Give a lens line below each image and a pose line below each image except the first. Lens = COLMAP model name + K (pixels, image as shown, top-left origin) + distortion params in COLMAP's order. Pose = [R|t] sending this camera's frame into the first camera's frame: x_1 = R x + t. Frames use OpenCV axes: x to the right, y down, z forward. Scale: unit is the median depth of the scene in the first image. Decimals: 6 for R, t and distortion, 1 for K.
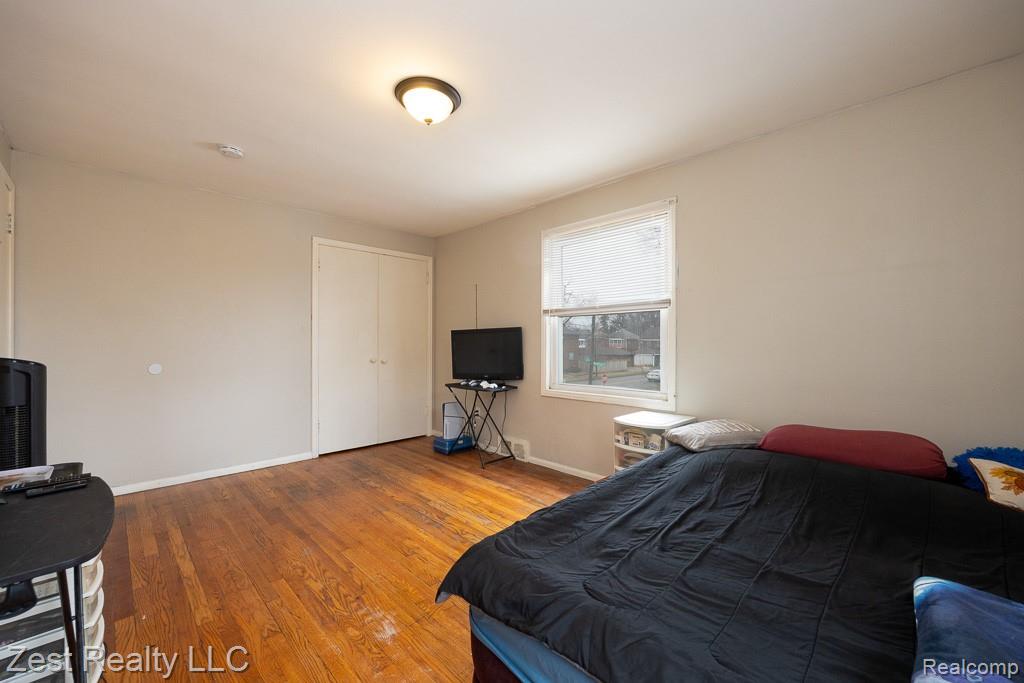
lens RADIAL K [[404.4, 0, 520.2], [0, 404.4, 345.9], [0, 0, 1]] dist [-0.000527, 0.000133]
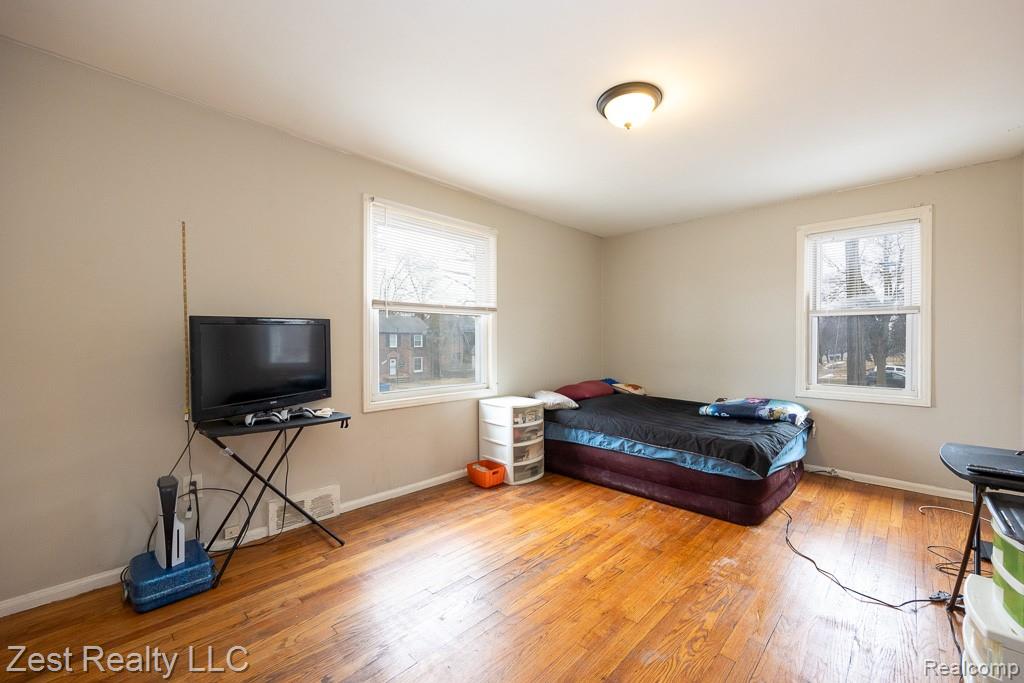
lens RADIAL K [[404.4, 0, 520.7], [0, 404.4, 341.6], [0, 0, 1]] dist [-0.000527, 0.000133]
pose [[-0.007831, 0.002037, 0.999967, -0.757162], [0.006712, 0.999976, -0.001985, -0.004579], [-0.999947, 0.006697, -0.007845, 0.776106]]
